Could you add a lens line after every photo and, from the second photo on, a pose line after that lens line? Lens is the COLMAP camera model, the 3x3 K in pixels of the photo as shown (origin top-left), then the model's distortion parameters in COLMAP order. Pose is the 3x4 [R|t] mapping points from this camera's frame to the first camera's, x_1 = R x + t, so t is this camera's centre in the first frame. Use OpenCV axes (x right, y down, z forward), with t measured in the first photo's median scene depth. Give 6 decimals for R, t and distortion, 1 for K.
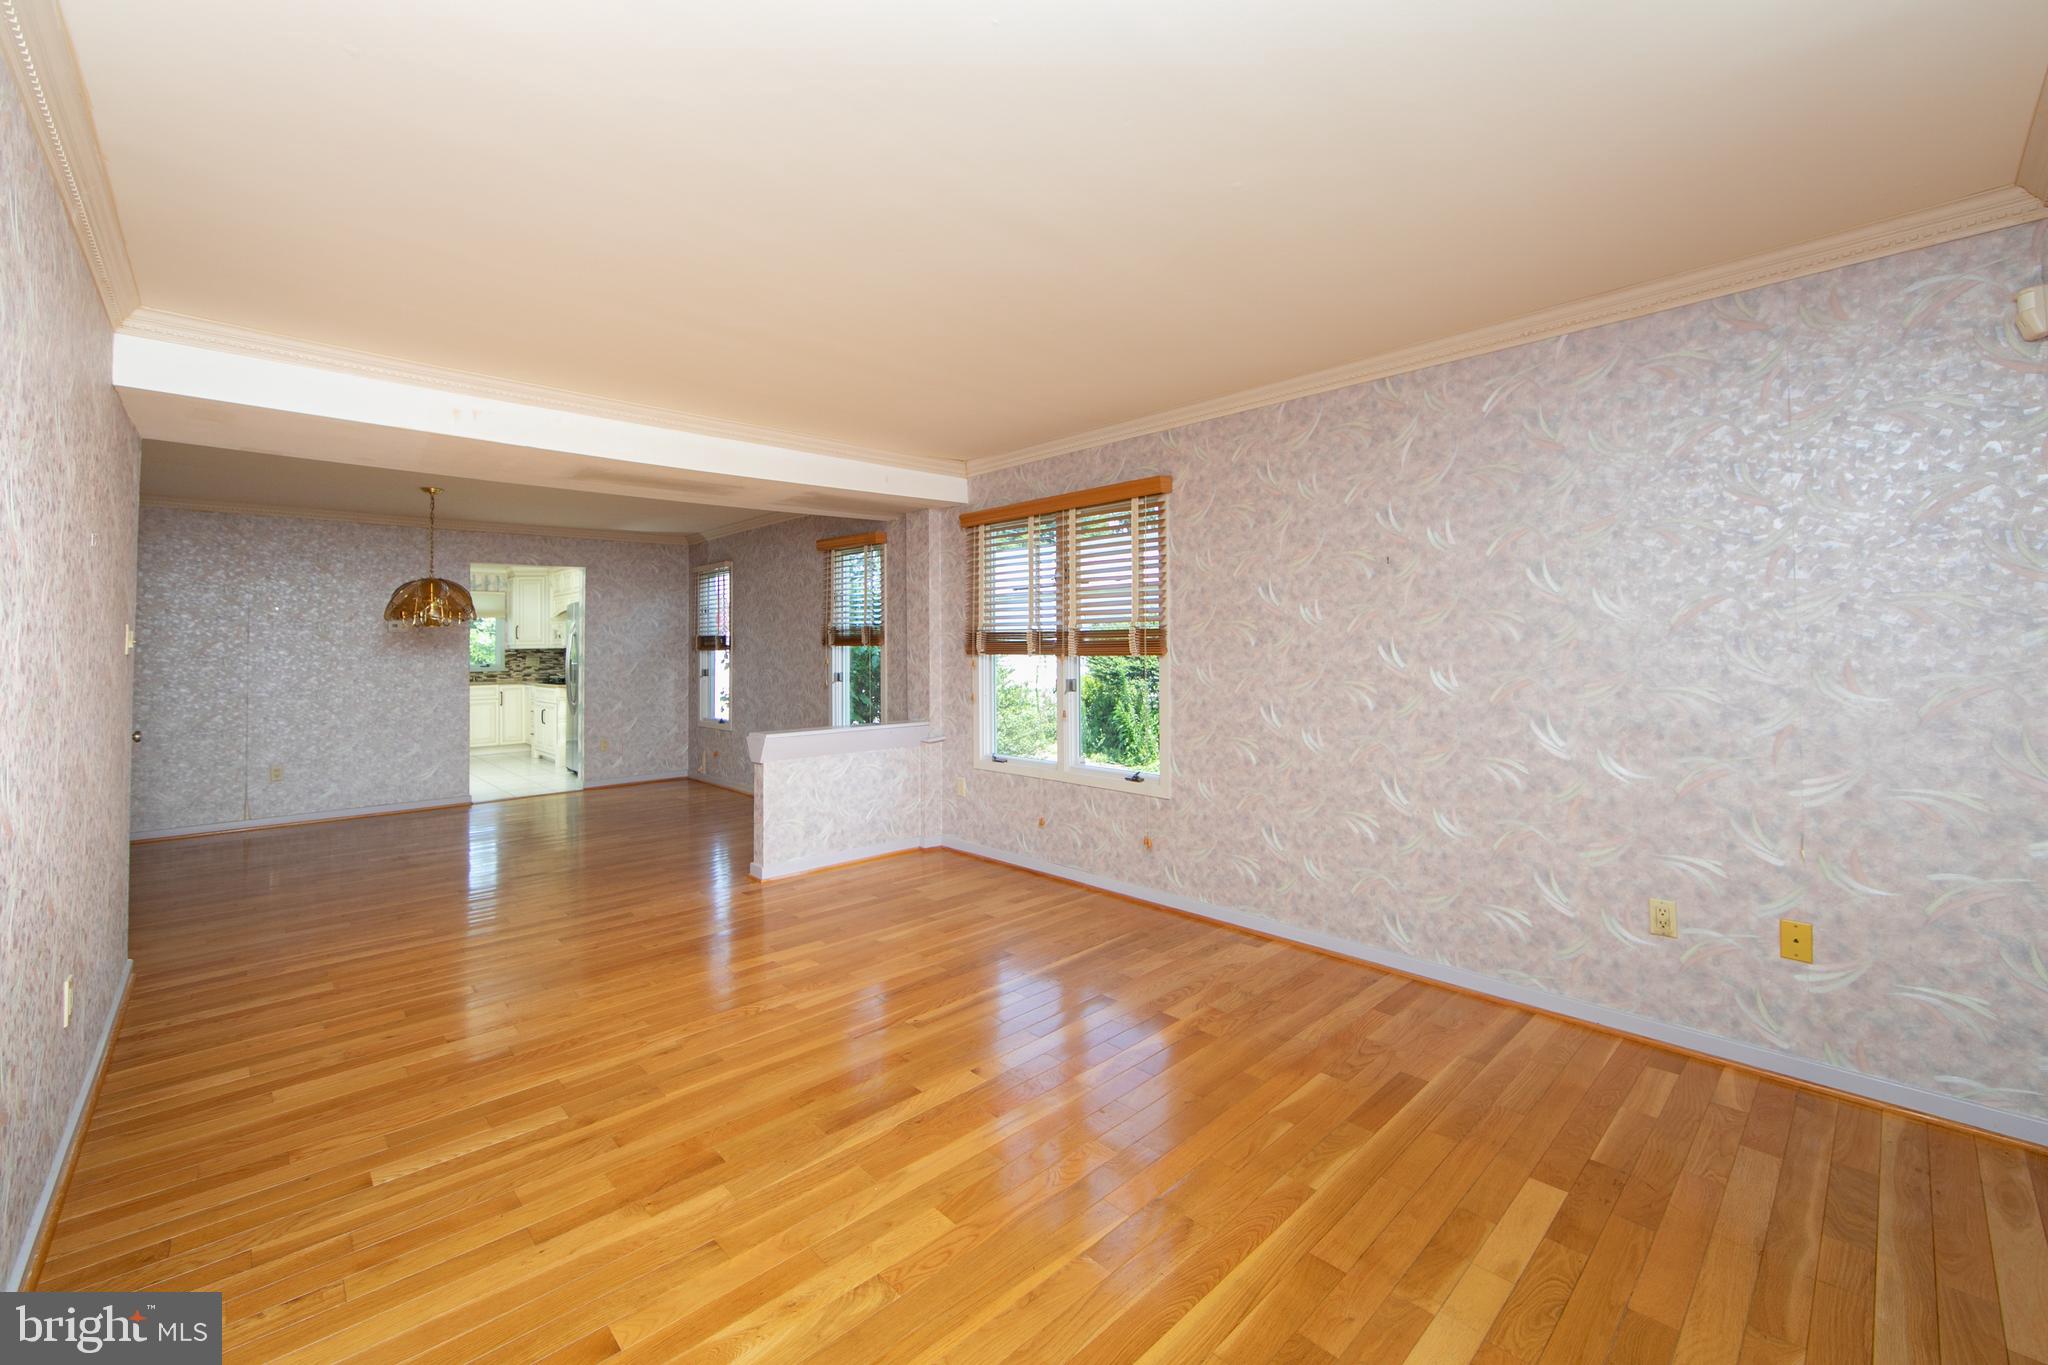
lens RADIAL K [[815.2, 0, 1024.4], [0, 815.2, 667.0], [0, 0, 1]] dist [0.000399, -0.000036]
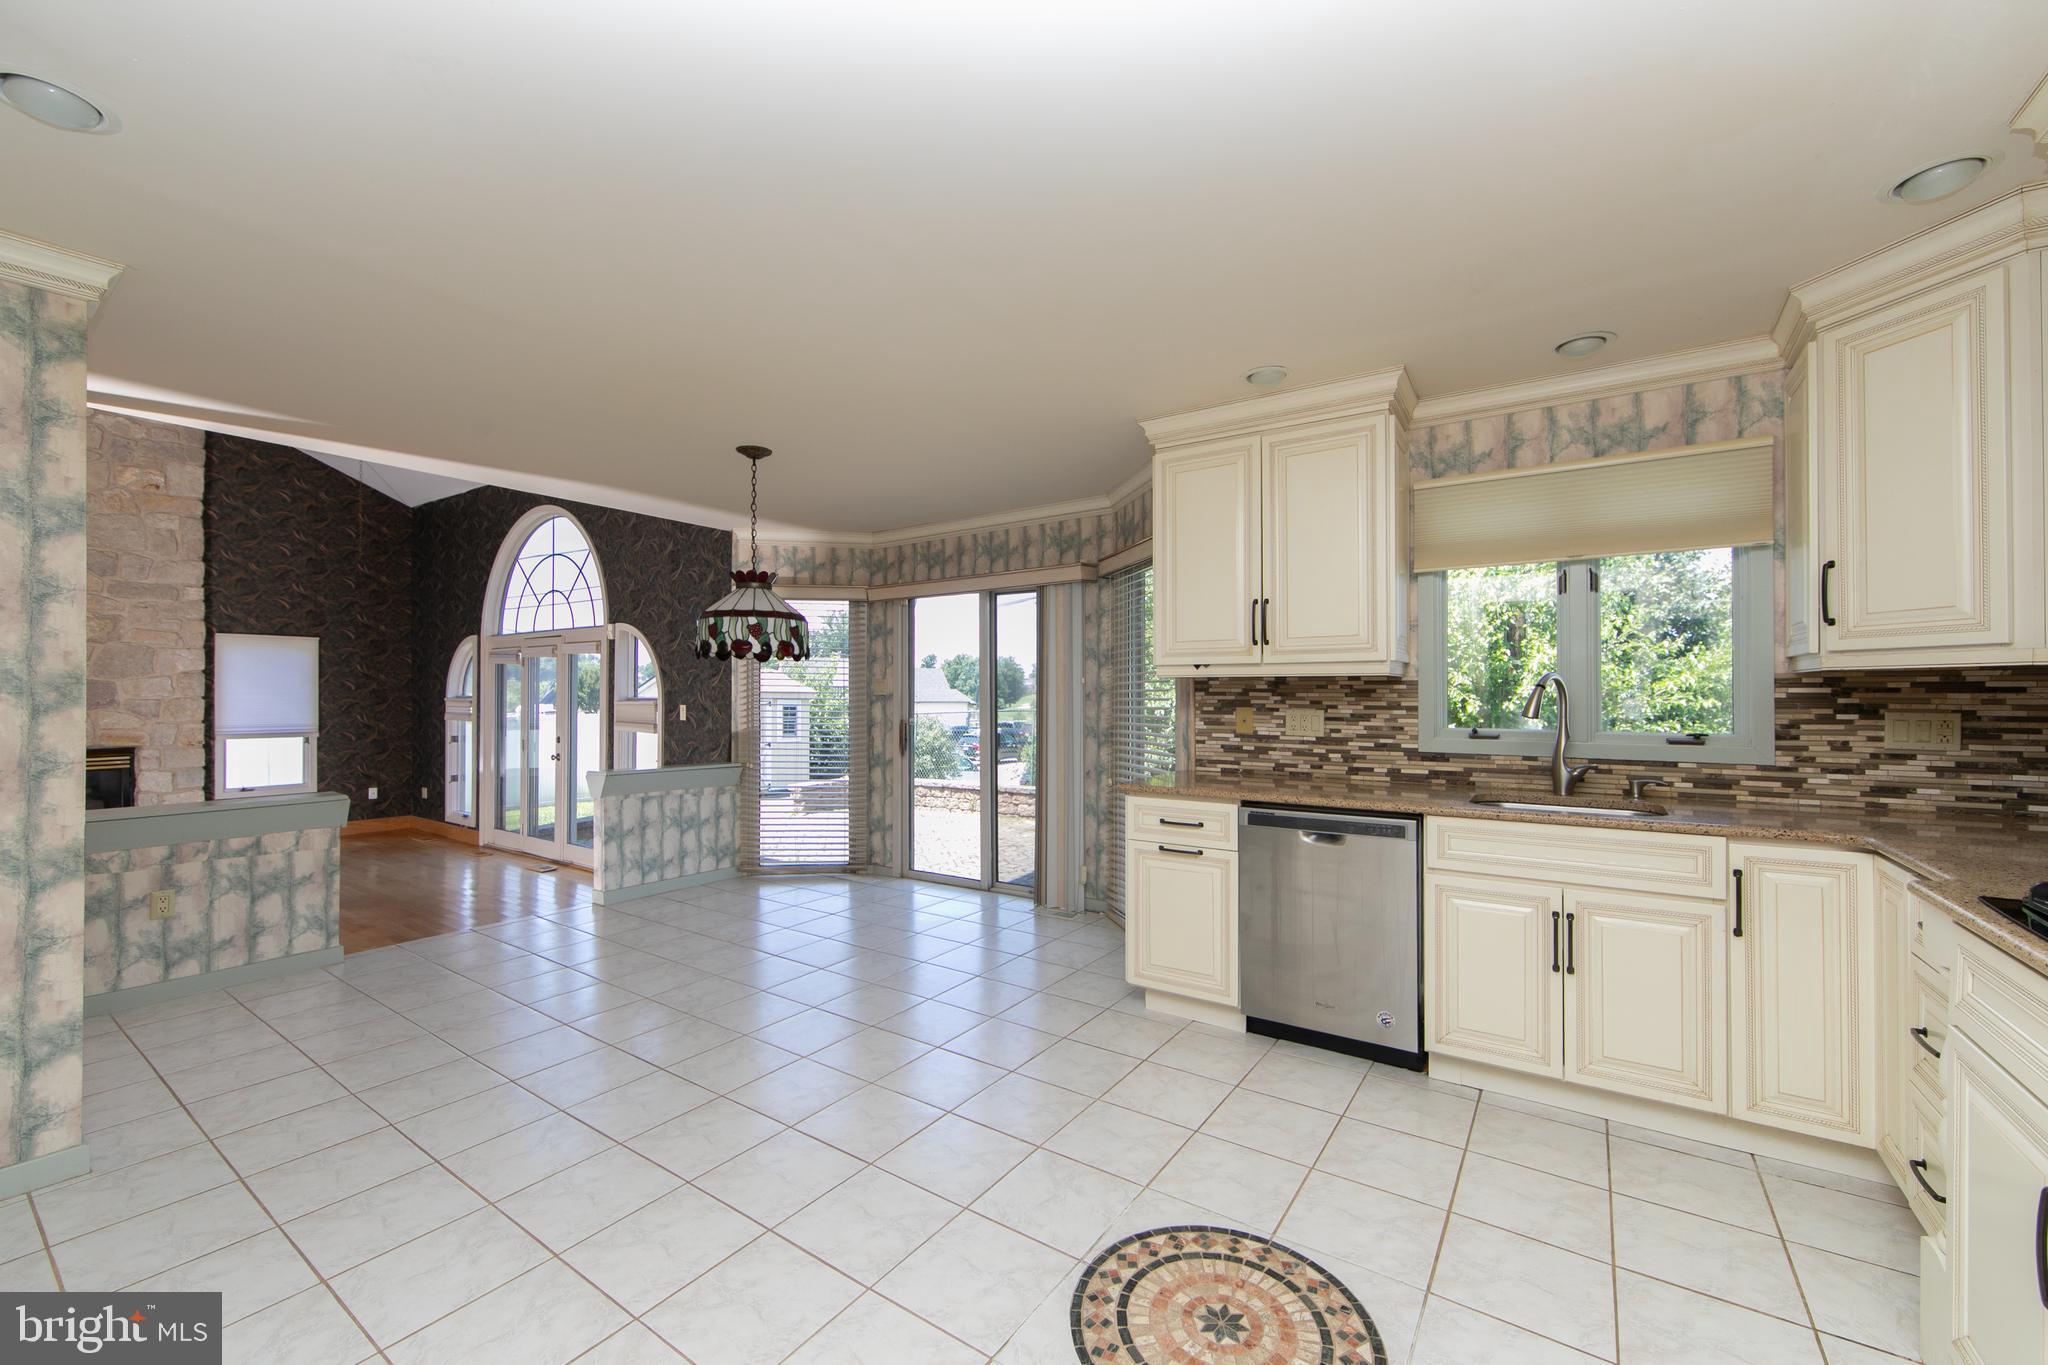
lens RADIAL K [[815.2, 0, 1021.6], [0, 815.2, 687.6], [0, 0, 1]] dist [0.000399, -0.000036]
pose [[0.200036, -0.009490, -0.979743, -0.451625], [-0.005714, 0.999925, -0.010852, -0.014595], [0.979772, 0.007769, 0.199967, 0.743355]]
